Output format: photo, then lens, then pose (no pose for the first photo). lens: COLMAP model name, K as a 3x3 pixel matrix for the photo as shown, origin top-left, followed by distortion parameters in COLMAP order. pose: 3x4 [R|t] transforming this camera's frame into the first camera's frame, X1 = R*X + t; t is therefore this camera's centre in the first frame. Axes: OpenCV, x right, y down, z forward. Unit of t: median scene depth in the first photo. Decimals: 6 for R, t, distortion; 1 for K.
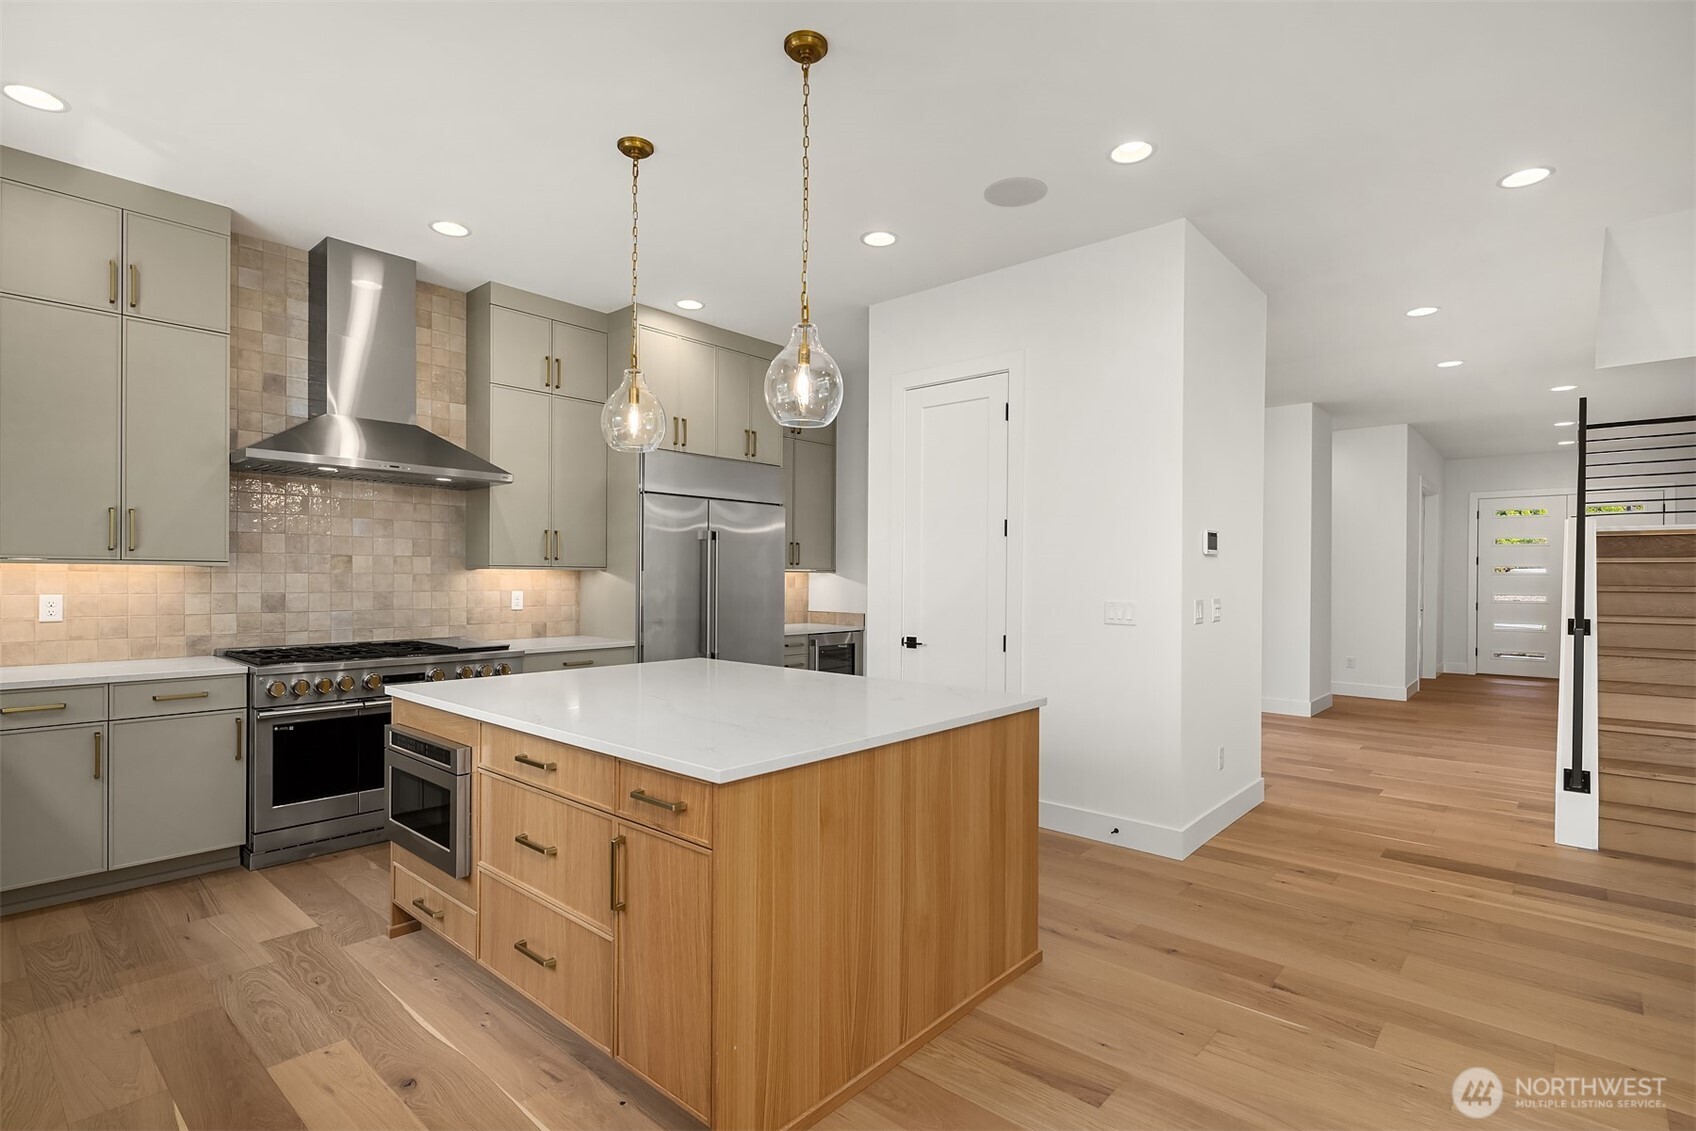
lens RADIAL K [[813.2, 0, 854.0], [0, 813.2, 576.3], [0, 0, 1]] dist [-0.003581, -0.001668]
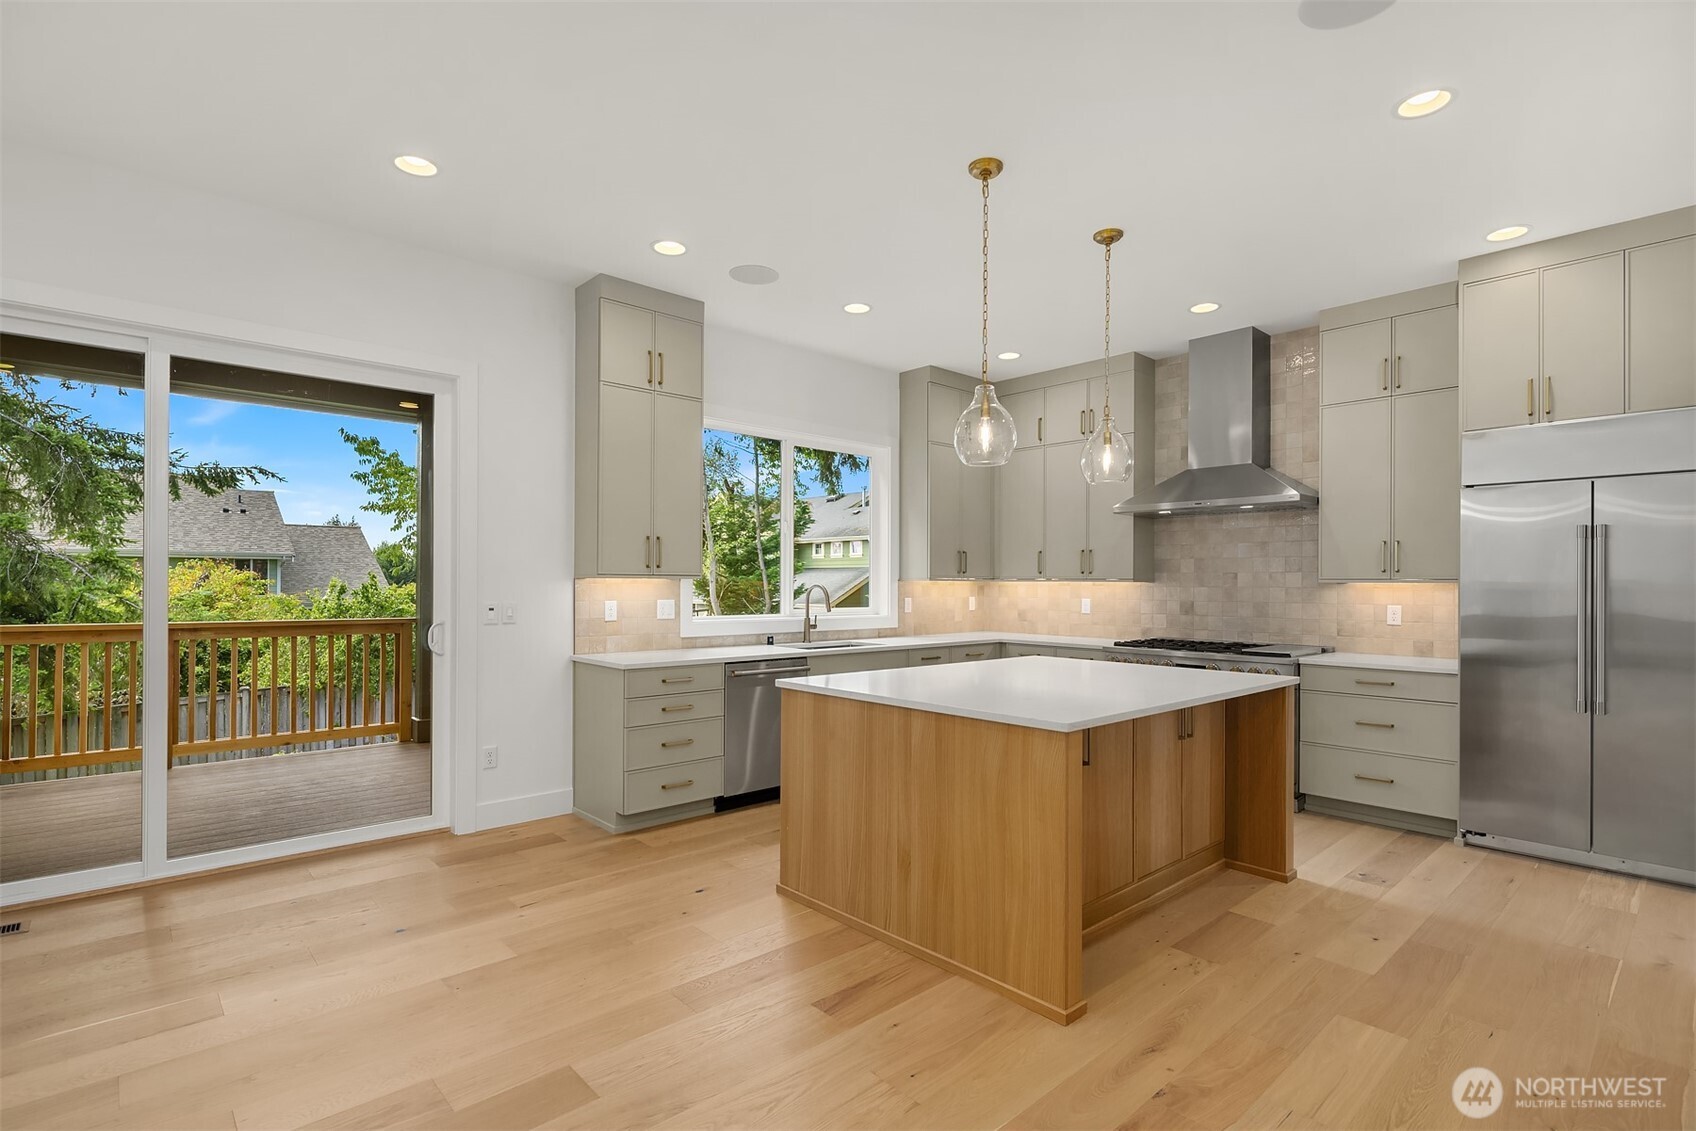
lens RADIAL K [[813.2, 0, 853.9], [0, 813.2, 574.3], [0, 0, 1]] dist [-0.003581, -0.001668]
pose [[-0.090882, -0.019256, -0.995675, 0.682356], [-0.008948, 0.999788, -0.018519, 0.005385], [0.995821, 0.007227, -0.091035, 0.517378]]
